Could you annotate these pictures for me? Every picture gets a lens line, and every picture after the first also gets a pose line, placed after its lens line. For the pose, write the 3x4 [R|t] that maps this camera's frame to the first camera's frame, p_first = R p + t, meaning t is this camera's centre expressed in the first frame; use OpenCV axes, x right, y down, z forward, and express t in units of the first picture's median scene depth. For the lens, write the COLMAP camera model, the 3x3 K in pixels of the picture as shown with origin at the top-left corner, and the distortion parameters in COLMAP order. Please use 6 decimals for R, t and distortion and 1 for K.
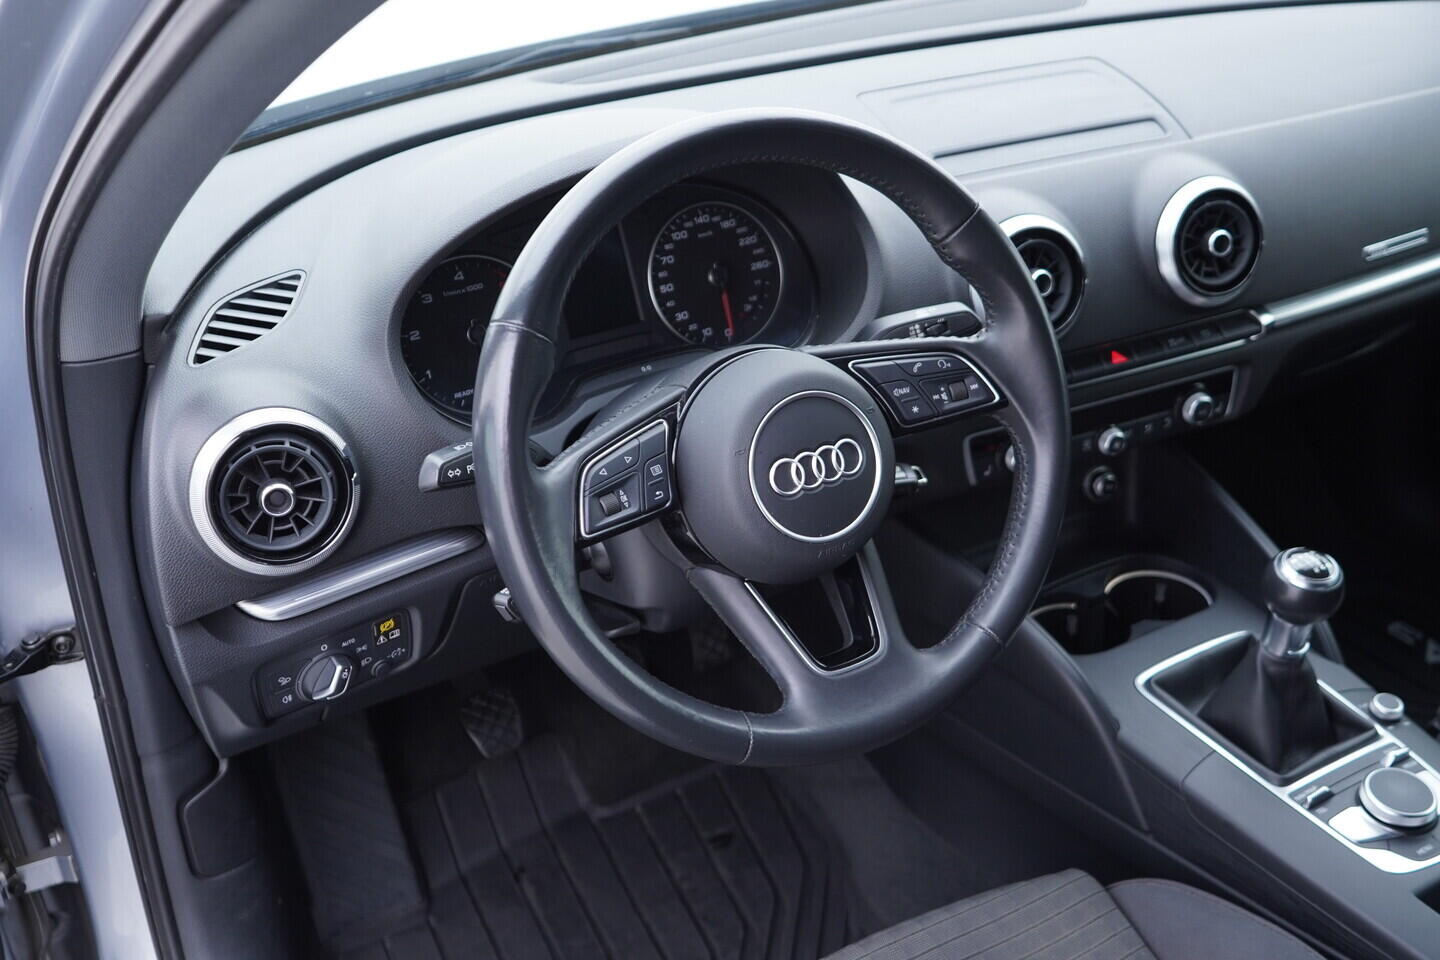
lens RADIAL K [[1507.4, 0, 729.8], [0, 1507.4, 480.0], [0, 0, 1]] dist [0.018953, 0.000000]
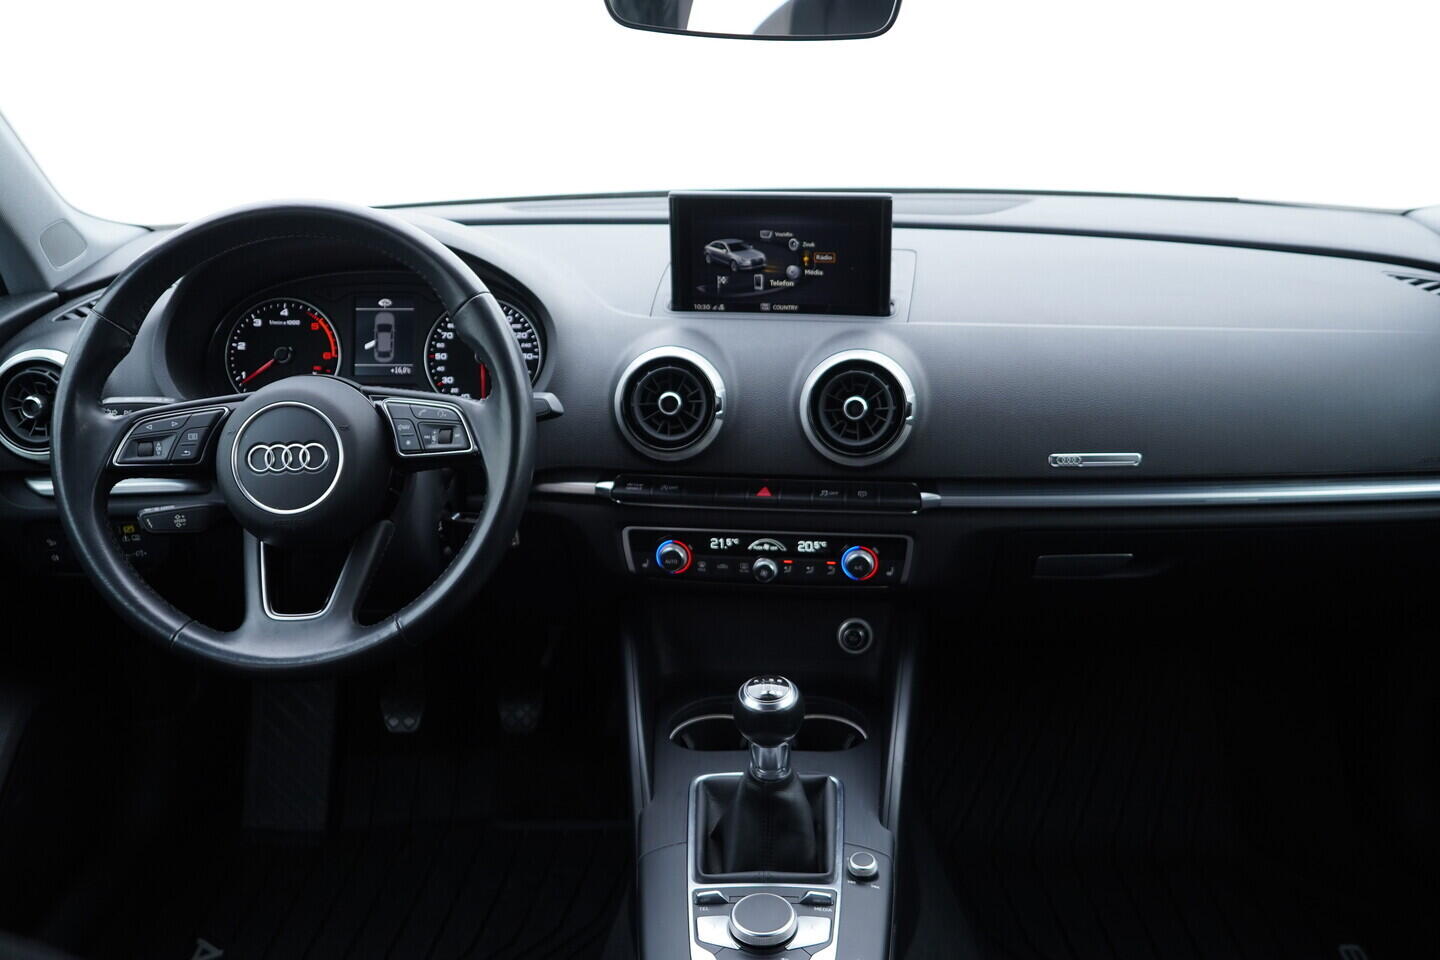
lens RADIAL K [[1507.4, 0, 722.6], [0, 1507.4, 485.6], [0, 0, 1]] dist [0.018953, 0.000000]
pose [[0.850232, 0.211753, -0.481940, 0.803972], [-0.279302, 0.957497, -0.072040, 0.003852], [0.446201, 0.195857, 0.873238, 0.005306]]
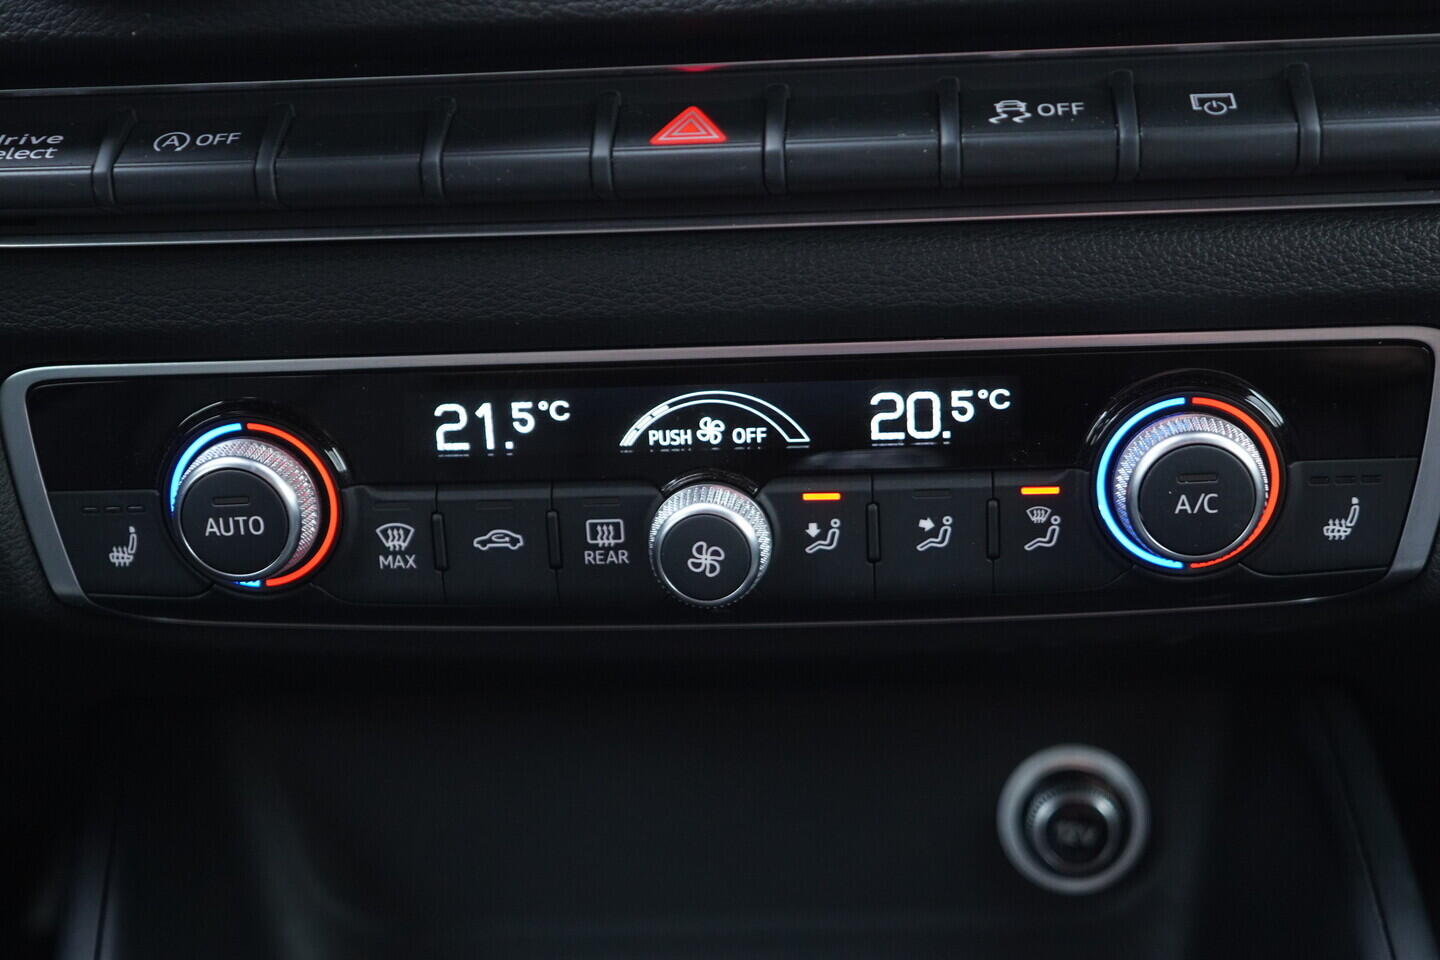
lens RADIAL K [[2009.1, 0, 720.4], [0, 2009.1, 476.2], [0, 0, 1]] dist [0.000544, 0.000000]
pose [[0.887425, 0.156830, -0.433454, 0.408232], [-0.226753, 0.967224, -0.114284, -0.002181], [0.401324, 0.199706, 0.893900, 0.791690]]
